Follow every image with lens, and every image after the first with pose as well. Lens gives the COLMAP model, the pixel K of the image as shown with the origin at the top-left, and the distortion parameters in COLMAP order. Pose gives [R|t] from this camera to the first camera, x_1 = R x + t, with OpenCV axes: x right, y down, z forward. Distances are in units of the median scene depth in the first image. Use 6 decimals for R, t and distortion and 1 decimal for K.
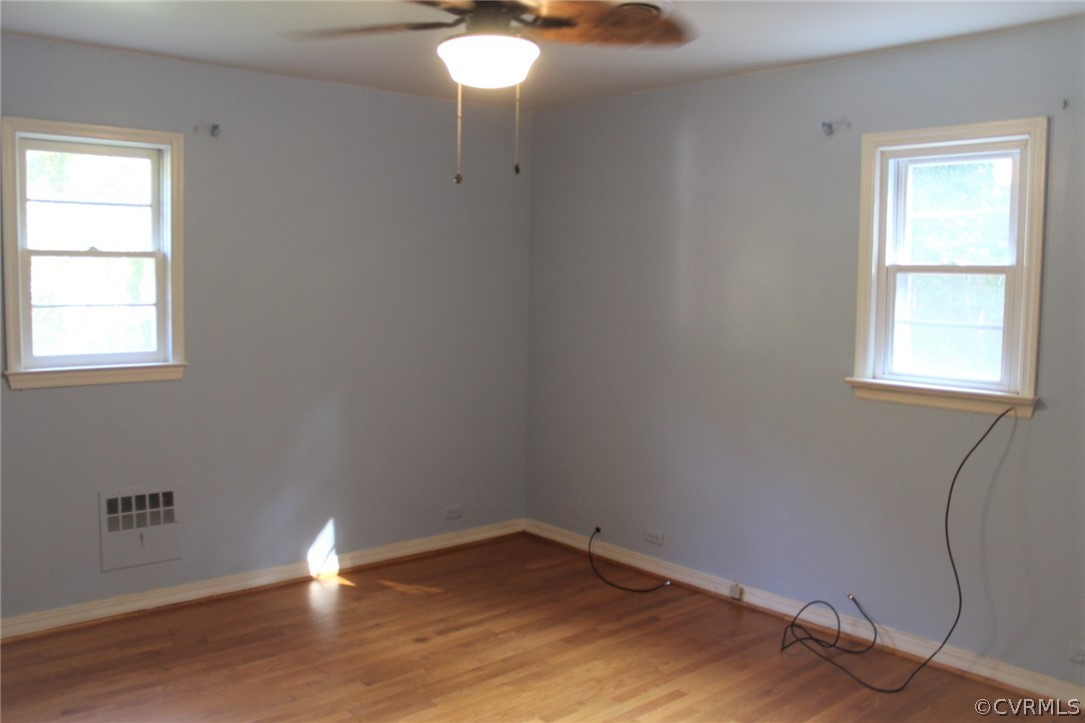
lens RADIAL K [[907.8, 0, 532.5], [0, 907.8, 359.5], [0, 0, 1]] dist [-0.155900, 0.139765]
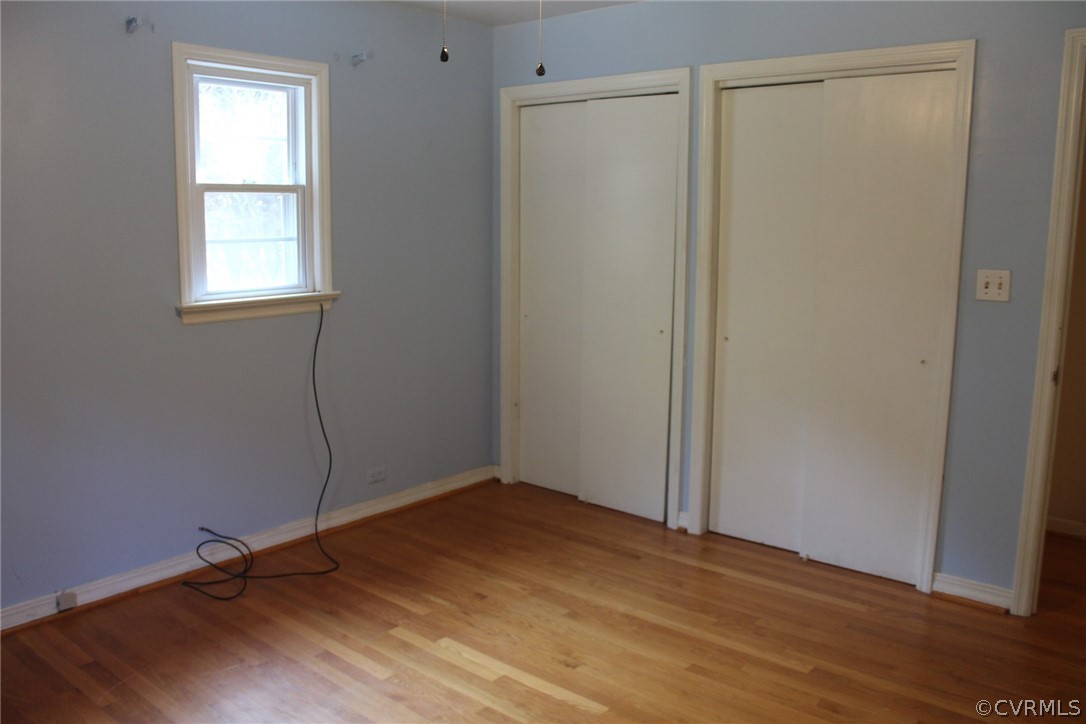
lens RADIAL K [[908.6, 0, 533.0], [0, 908.6, 360.0], [0, 0, 1]] dist [-0.155900, 0.139765]
pose [[-0.133220, -0.179568, 0.974683, -0.666450], [0.080364, 0.978254, 0.191210, -0.077770], [-0.987823, 0.103803, -0.115892, 0.808097]]
